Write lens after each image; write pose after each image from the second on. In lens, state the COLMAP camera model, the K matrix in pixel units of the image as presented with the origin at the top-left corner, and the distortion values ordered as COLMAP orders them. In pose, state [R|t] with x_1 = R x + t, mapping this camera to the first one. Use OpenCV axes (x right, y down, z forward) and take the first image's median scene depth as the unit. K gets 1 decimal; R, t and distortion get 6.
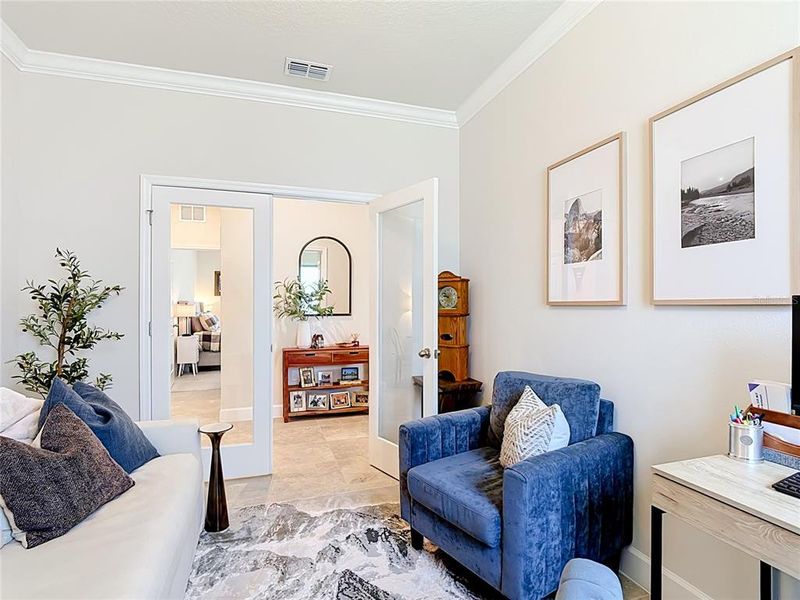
lens RADIAL K [[423.0, 0, 400.5], [0, 423.0, 308.8], [0, 0, 1]] dist [-0.003040, -0.019264]
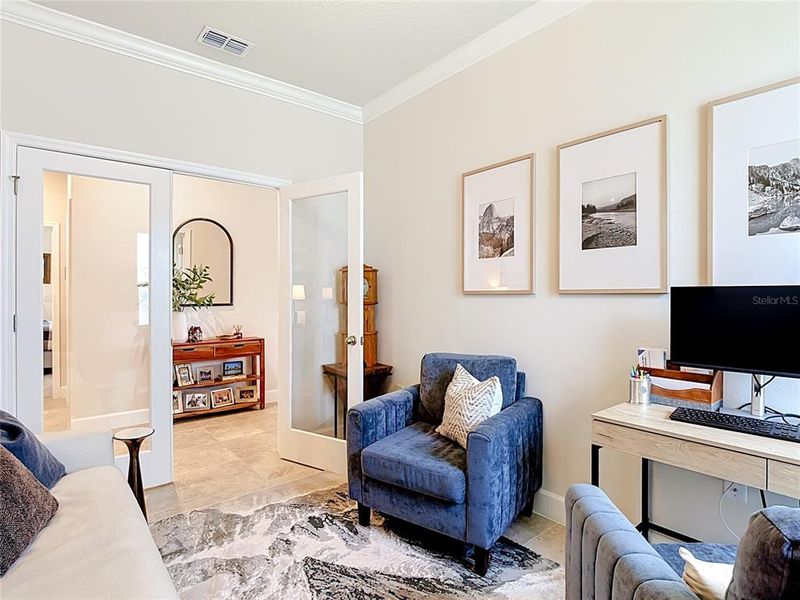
lens RADIAL K [[429.9, 0, 399.1], [0, 429.9, 297.8], [0, 0, 1]] dist [-0.000223, -0.016332]
pose [[0.933552, -0.002244, 0.358435, -0.266339], [0.003051, 0.999994, -0.001687, 0.003969], [-0.358429, 0.002669, 0.933553, -0.030847]]
